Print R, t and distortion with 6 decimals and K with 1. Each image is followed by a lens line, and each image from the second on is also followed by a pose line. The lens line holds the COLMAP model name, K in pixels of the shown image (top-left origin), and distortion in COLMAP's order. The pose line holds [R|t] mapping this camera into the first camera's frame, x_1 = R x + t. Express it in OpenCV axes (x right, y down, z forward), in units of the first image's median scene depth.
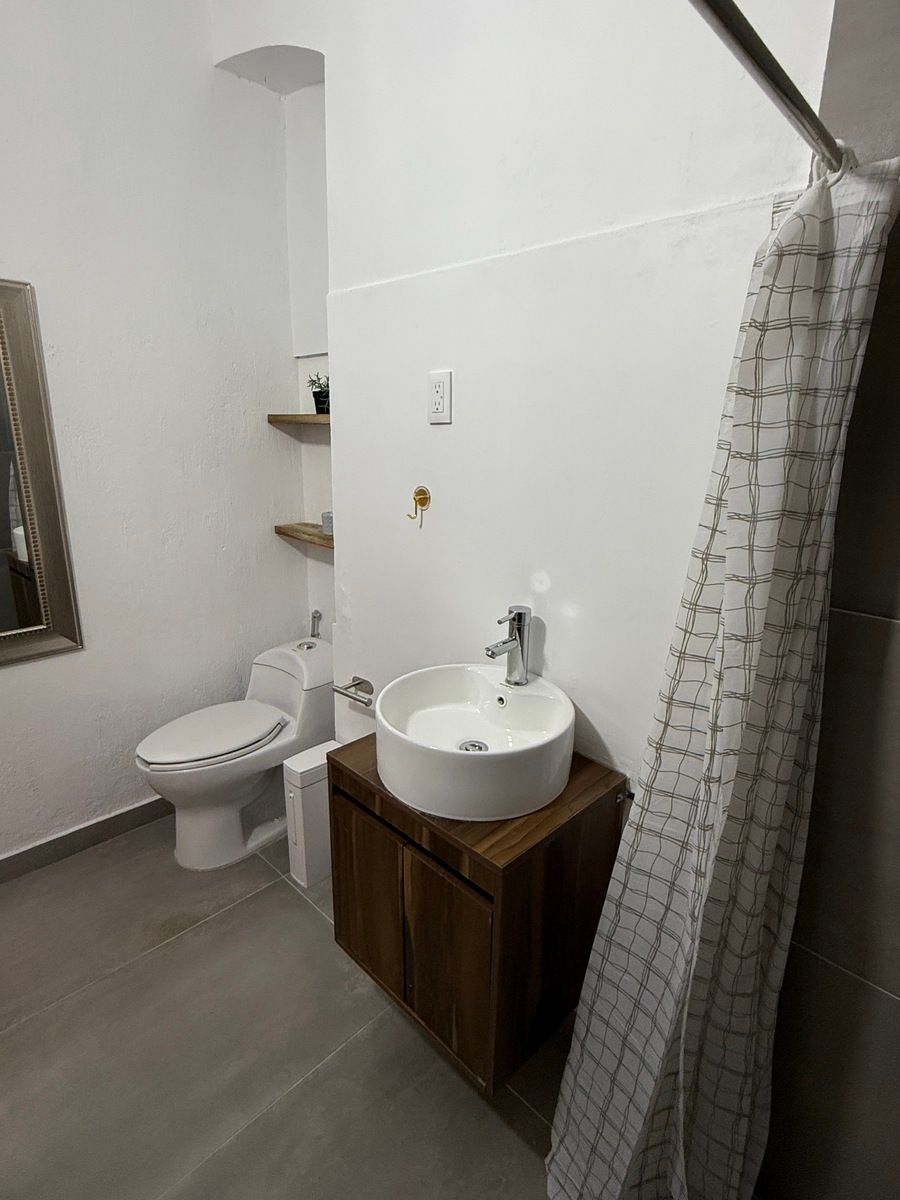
lens RADIAL K [[620.0, 0, 449.5], [0, 620.0, 596.3], [0, 0, 1]] dist [0.001257, 0.000836]
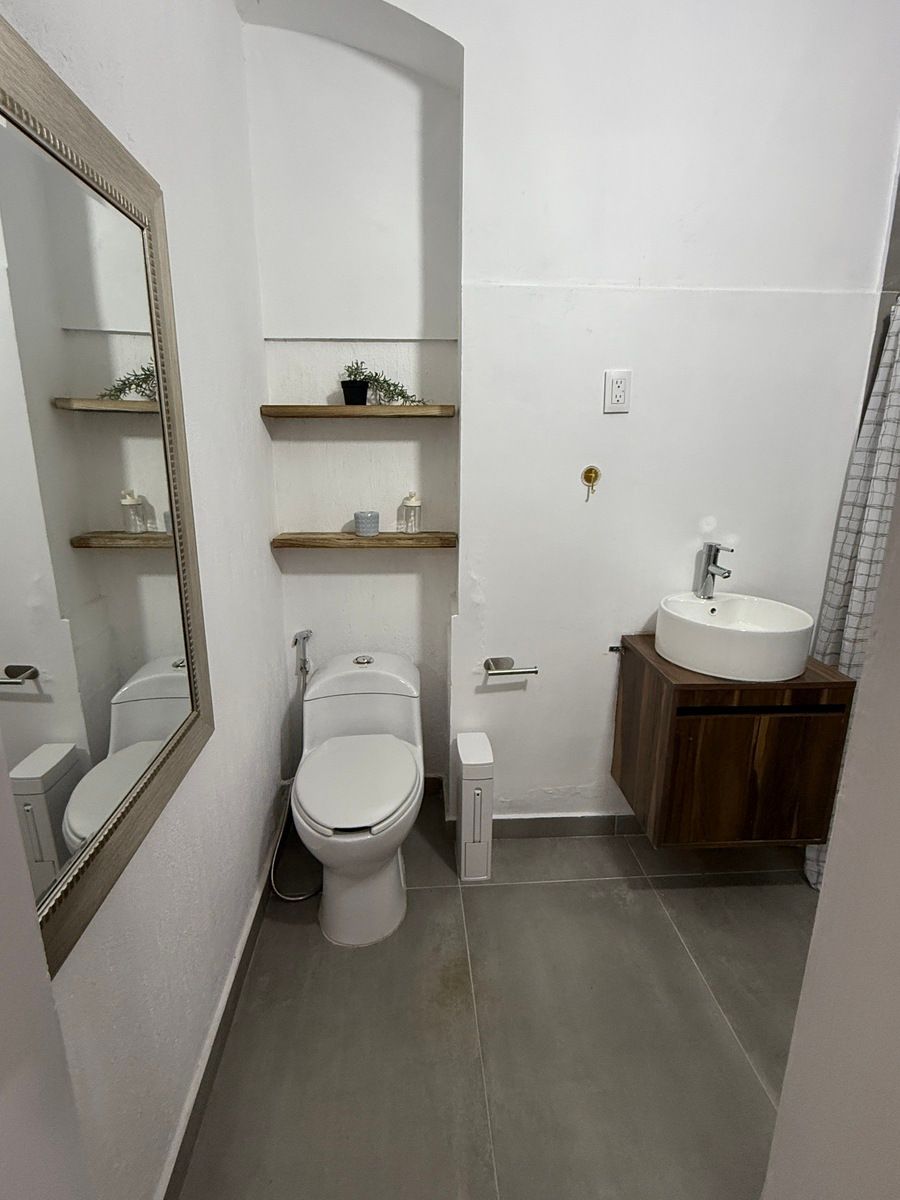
lens RADIAL K [[593.6, 0, 448.6], [0, 593.6, 600.3], [0, 0, 1]] dist [-0.003944, -0.000228]
pose [[0.661562, -0.206069, 0.721021, -1.097089], [0.206719, 0.974362, 0.088803, -0.083614], [-0.720835, 0.090301, 0.687199, 0.436358]]
